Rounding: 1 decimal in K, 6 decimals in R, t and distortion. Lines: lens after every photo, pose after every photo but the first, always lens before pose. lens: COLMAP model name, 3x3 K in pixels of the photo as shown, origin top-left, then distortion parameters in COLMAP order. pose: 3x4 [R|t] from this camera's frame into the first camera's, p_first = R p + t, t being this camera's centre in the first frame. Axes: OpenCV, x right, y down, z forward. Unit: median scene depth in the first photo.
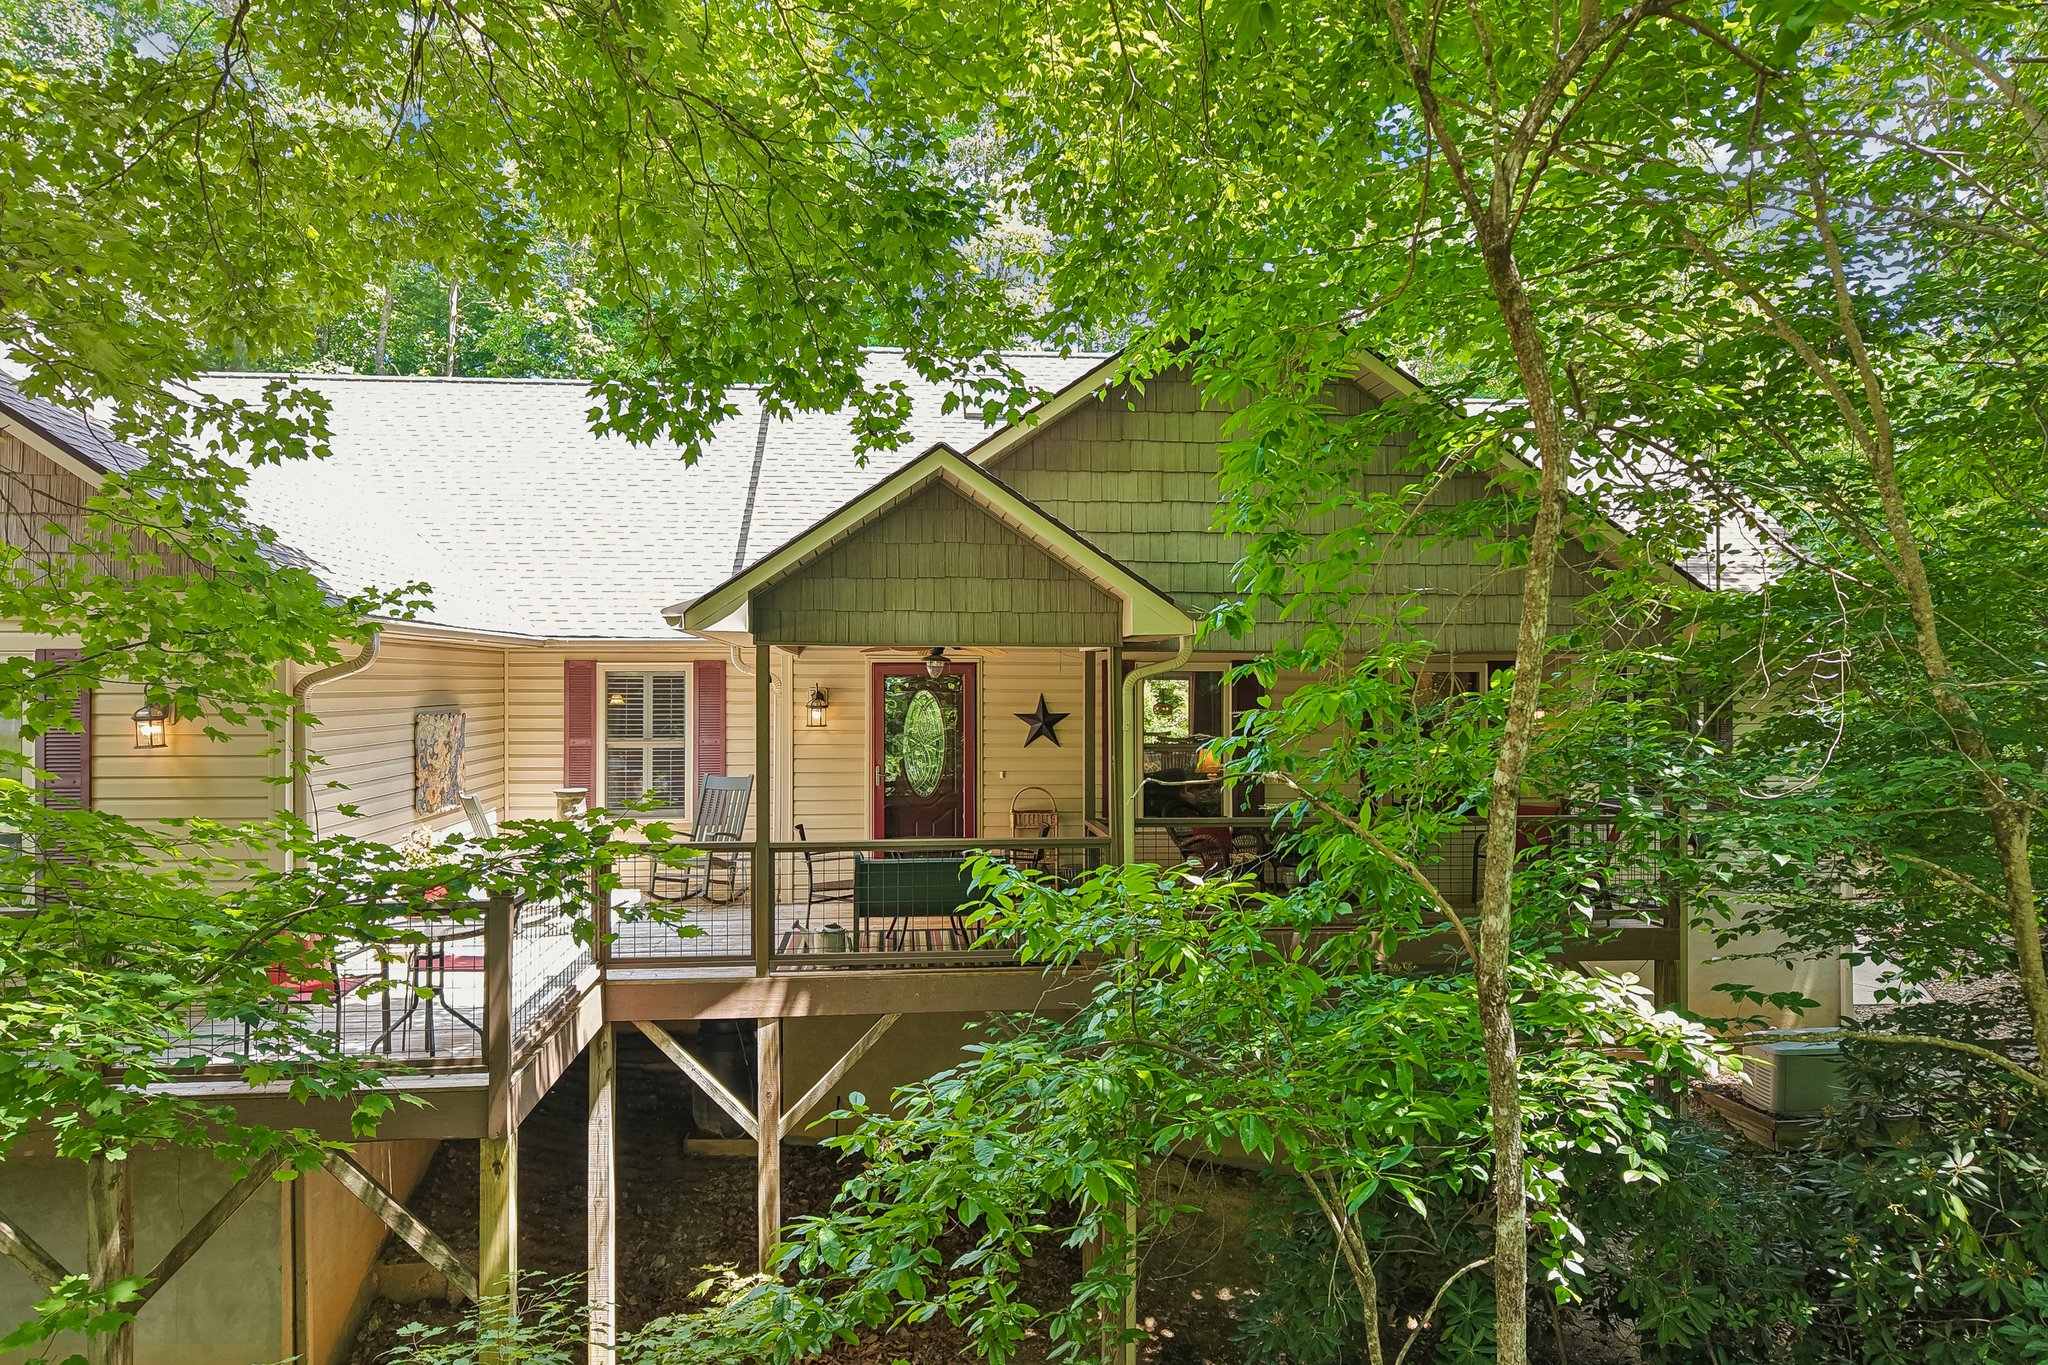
lens RADIAL K [[1407.0, 0, 1020.8], [0, 1407.0, 678.9], [0, 0, 1]] dist [0.018195, -0.011609]
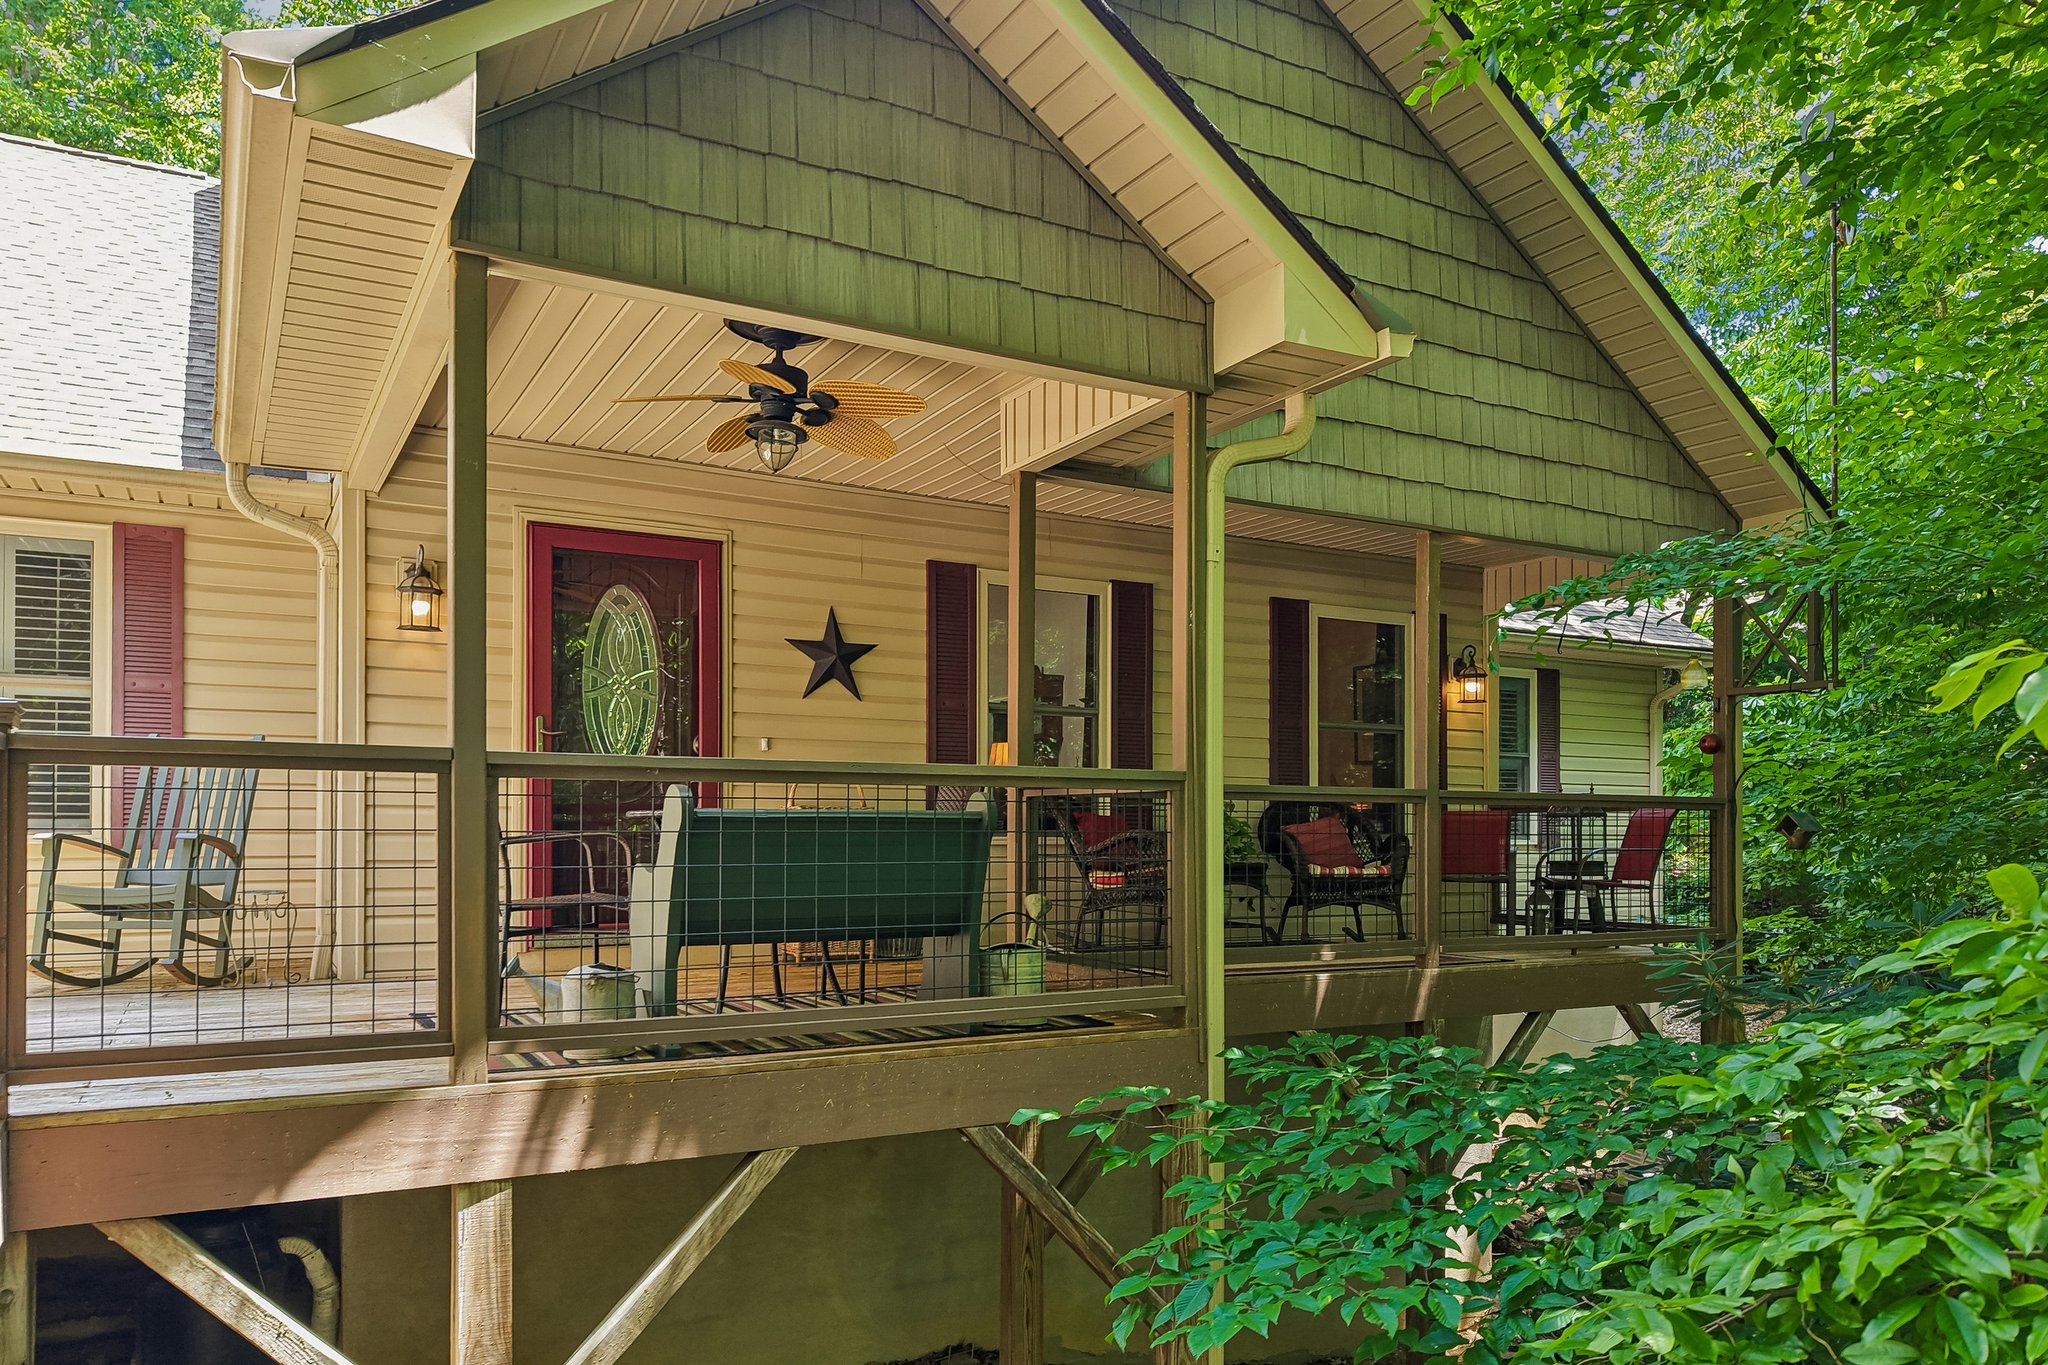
lens RADIAL K [[1407.0, 0, 962.3], [0, 1407.0, 871.6], [0, 0, 1]] dist [0.018195, -0.011609]
pose [[0.913219, 0.000842, 0.407468, -0.219684], [-0.001695, 0.999997, 0.001734, 0.151019], [-0.407465, -0.002275, 0.913218, 0.574025]]
